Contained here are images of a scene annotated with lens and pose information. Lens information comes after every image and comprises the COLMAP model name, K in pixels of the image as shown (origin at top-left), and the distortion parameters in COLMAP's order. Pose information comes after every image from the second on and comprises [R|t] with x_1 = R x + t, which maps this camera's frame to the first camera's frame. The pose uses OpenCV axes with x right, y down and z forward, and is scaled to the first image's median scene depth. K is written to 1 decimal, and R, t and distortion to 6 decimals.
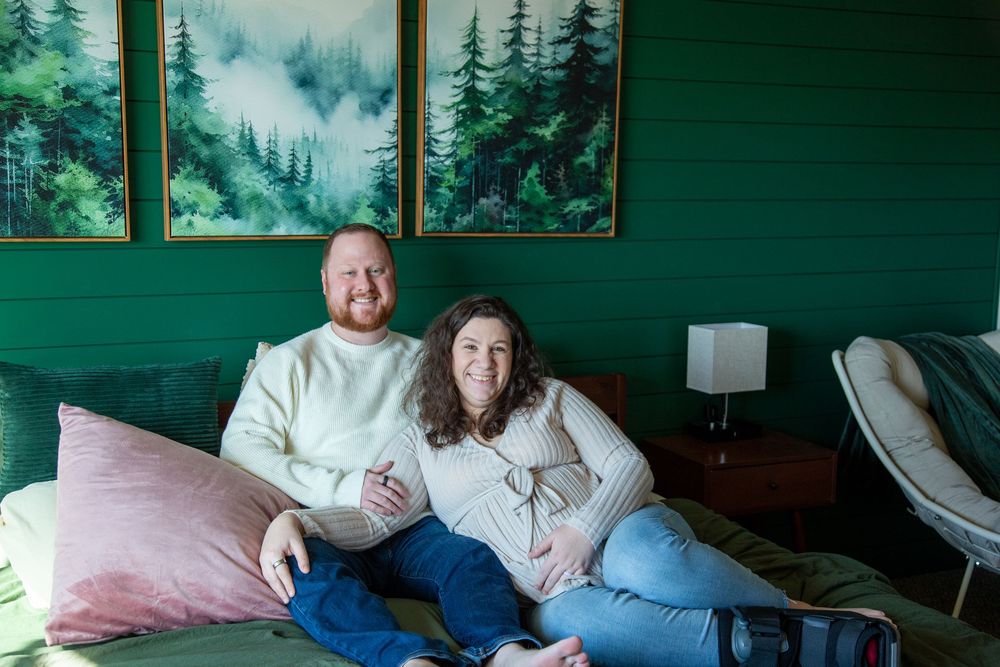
lens RADIAL K [[1279.5, 0, 500.0], [0, 1279.5, 333.5], [0, 0, 1]] dist [0.077416, 0.075148]
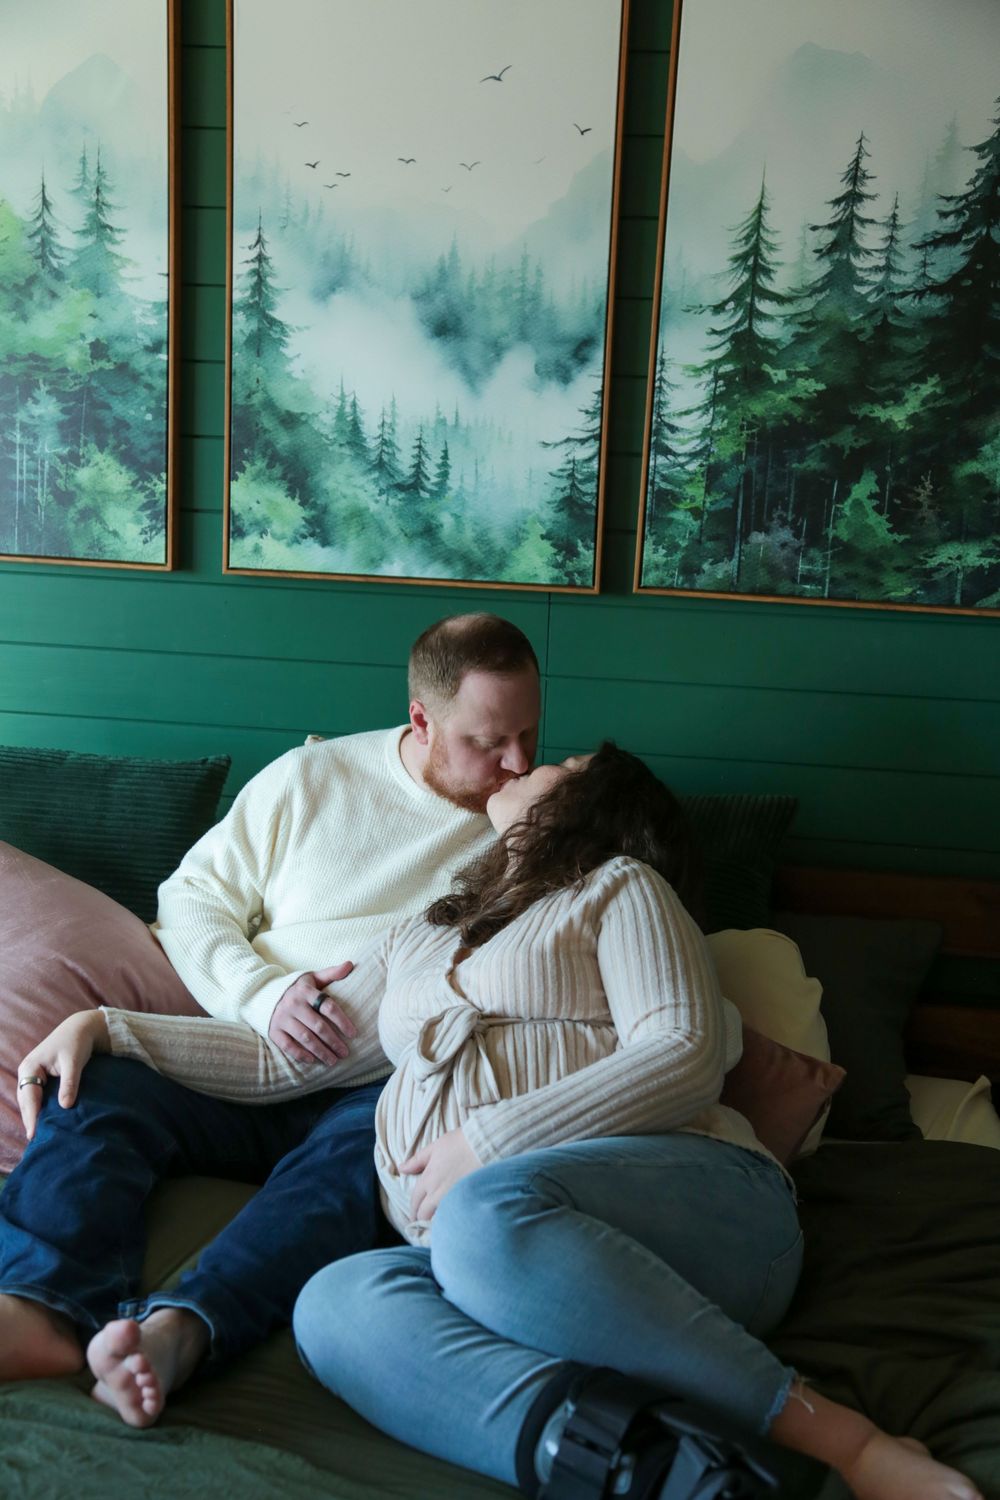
lens RADIAL K [[1919.3, 0, 500.0], [0, 1919.3, 750.0], [0, 0, 1]] dist [0.077416, 0.075148]
pose [[0.800302, 0.115239, -0.588418, 0.428167], [-0.104754, 0.993136, 0.052027, -0.046708], [0.590375, 0.020002, 0.806881, 0.279305]]
